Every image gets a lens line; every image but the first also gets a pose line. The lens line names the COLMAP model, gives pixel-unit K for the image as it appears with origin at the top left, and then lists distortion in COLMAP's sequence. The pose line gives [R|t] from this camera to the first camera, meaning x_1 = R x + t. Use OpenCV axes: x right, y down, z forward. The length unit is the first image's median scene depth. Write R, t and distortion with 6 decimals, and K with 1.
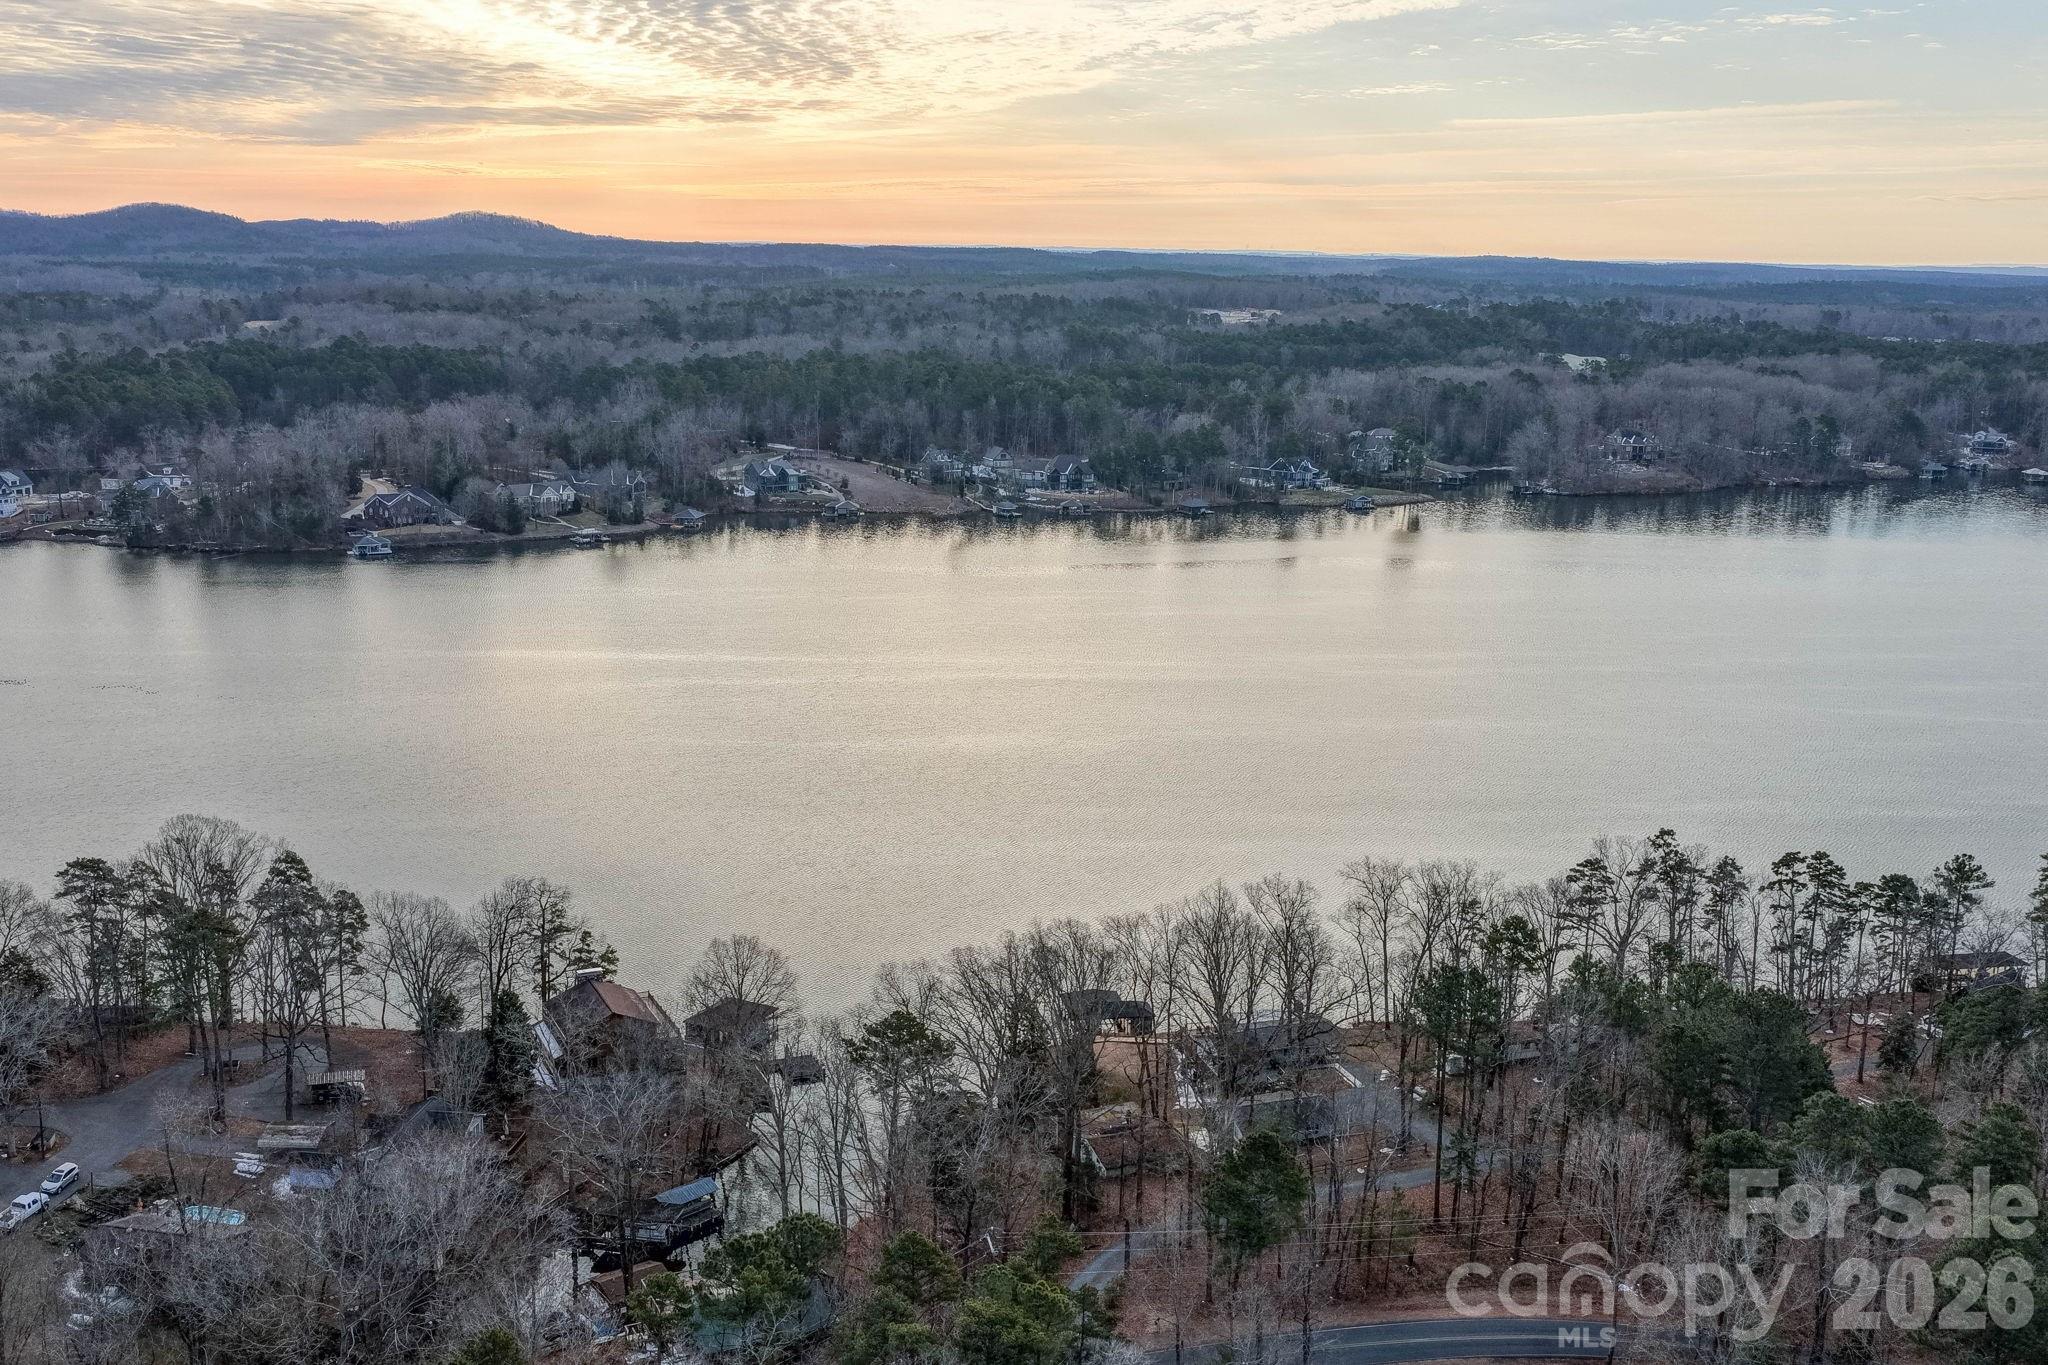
lens RADIAL K [[2016.6, 0, 1031.6], [0, 2016.6, 683.9], [0, 0, 1]] dist [0.002039, 0.000000]
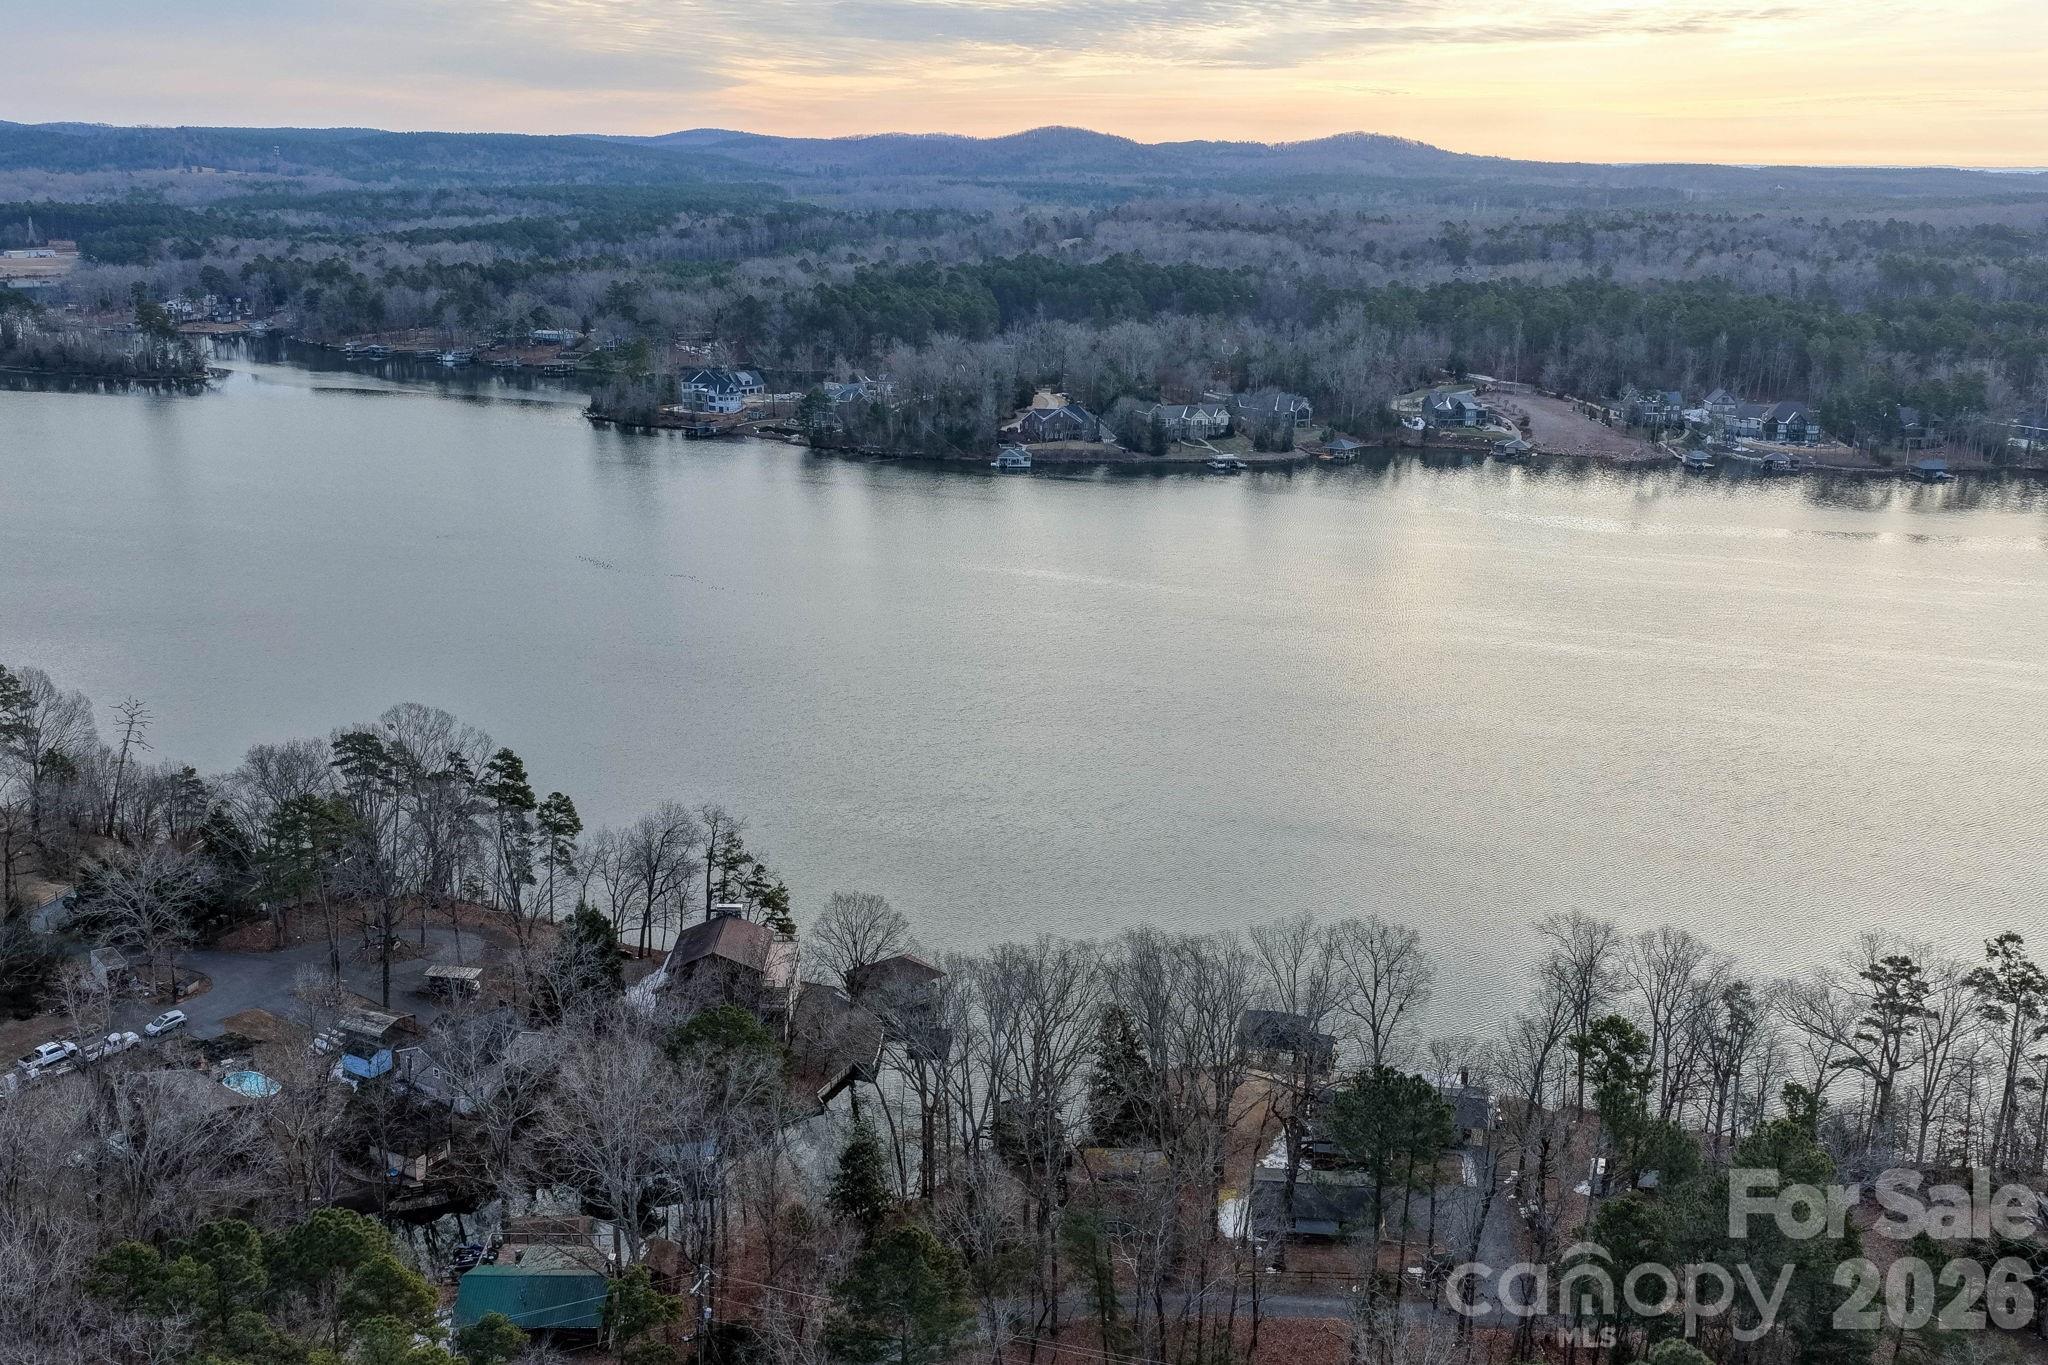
lens RADIAL K [[2016.6, 0, 1027.8], [0, 2016.6, 684.1], [0, 0, 1]] dist [0.002039, 0.000000]
pose [[0.904692, 0.105026, -0.412920, 0.097639], [-0.089506, 0.994365, 0.056812, -0.010856], [0.416559, -0.014438, 0.908994, 0.053604]]
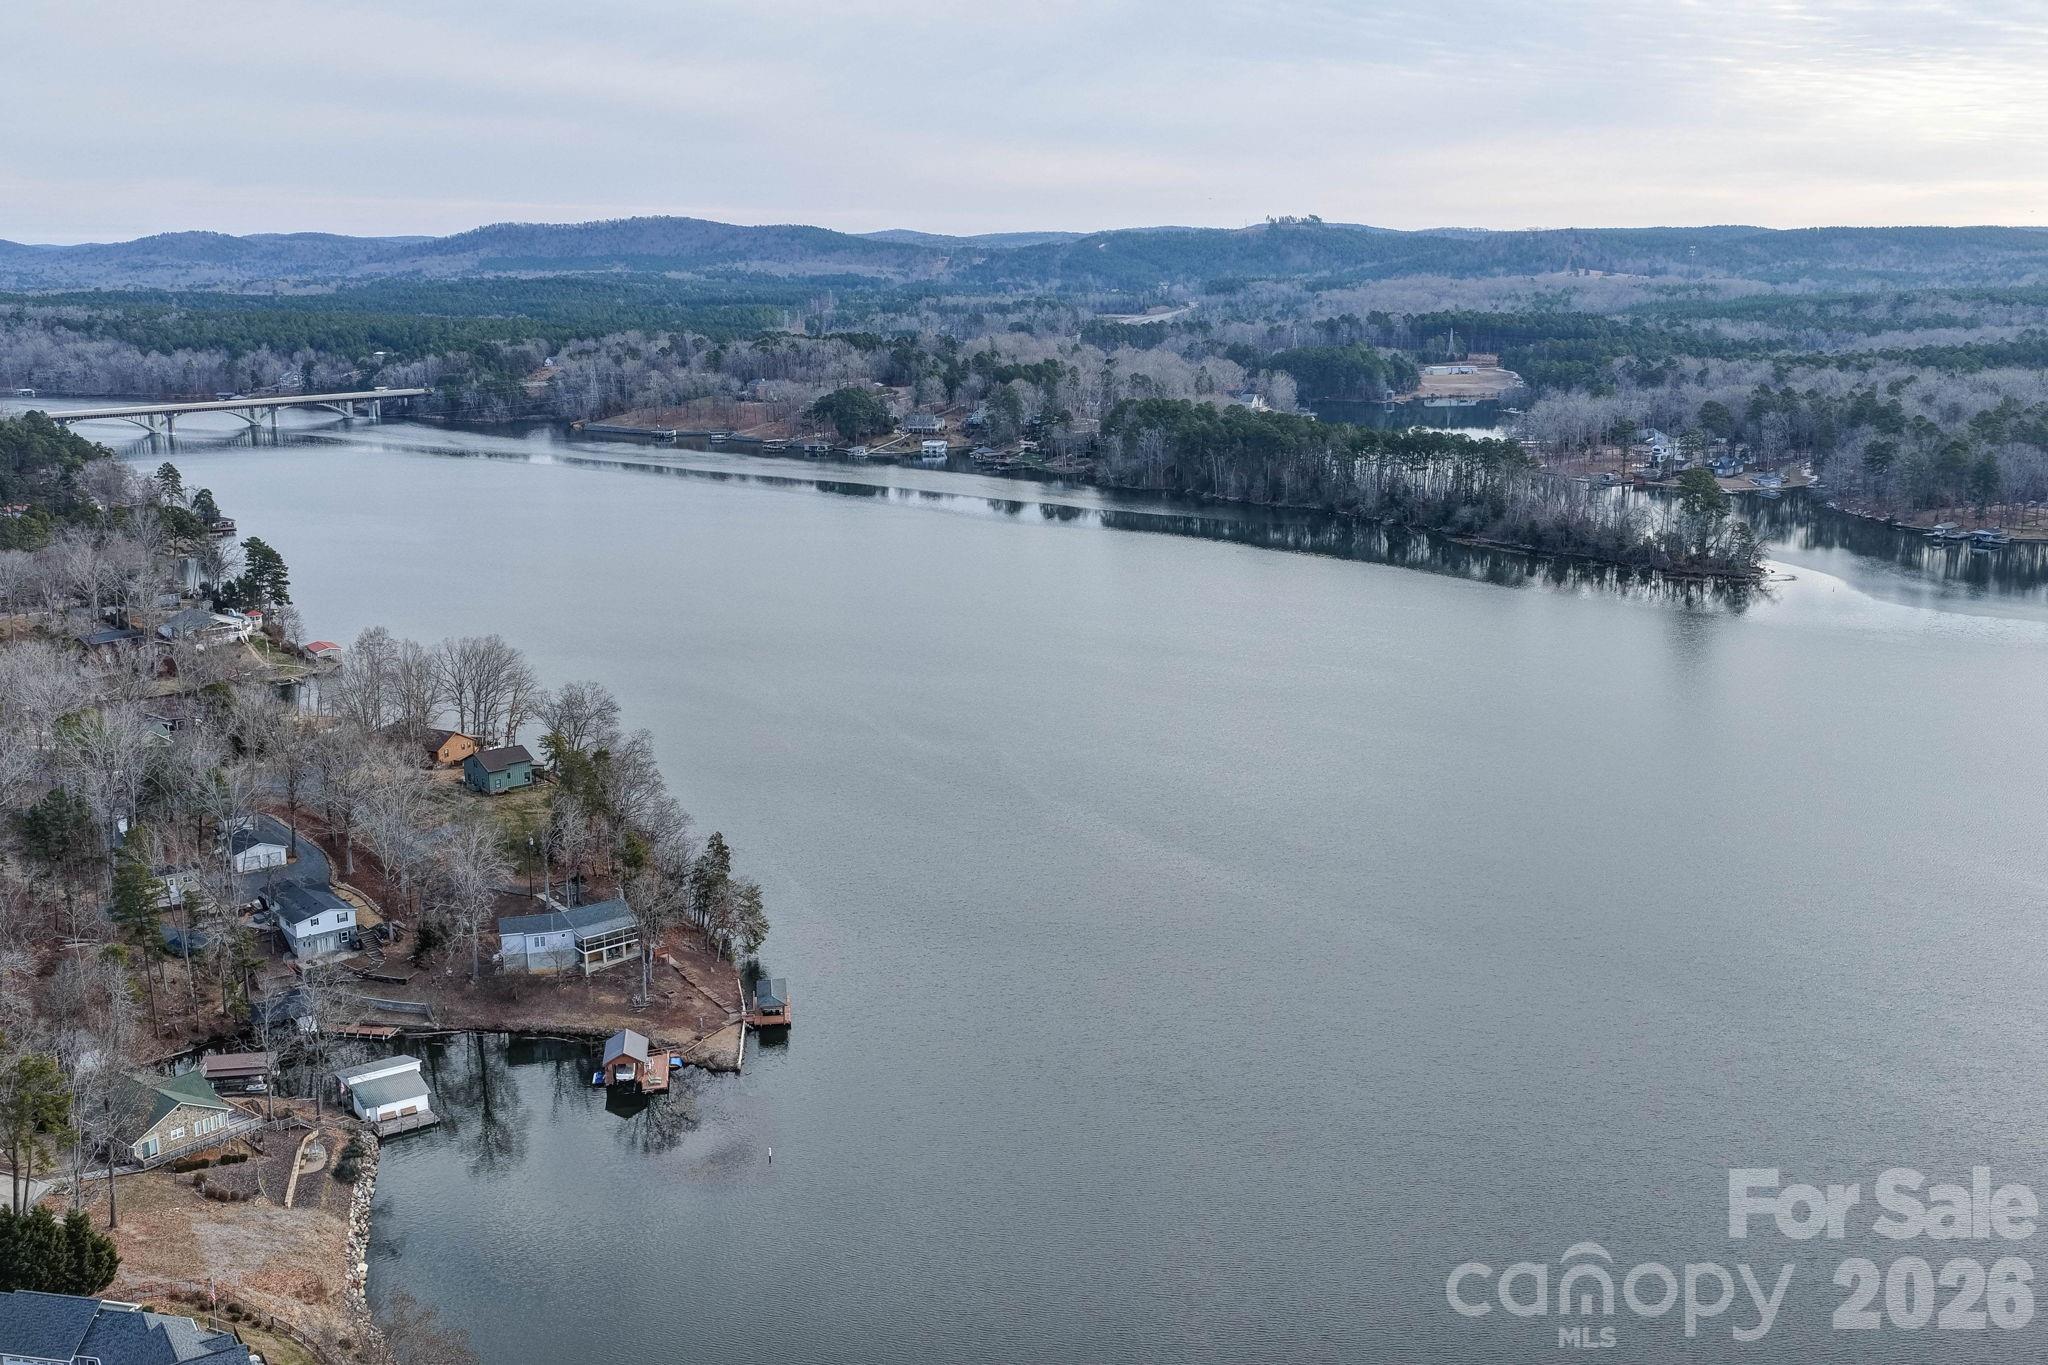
lens RADIAL K [[2016.6, 0, 1020.1], [0, 2016.6, 685.5], [0, 0, 1]] dist [0.002039, 0.000000]
pose [[0.487482, 0.166732, -0.857066, -0.271122], [-0.170797, 0.980844, 0.093665, -0.060008], [0.856265, 0.100724, 0.506622, 0.253154]]
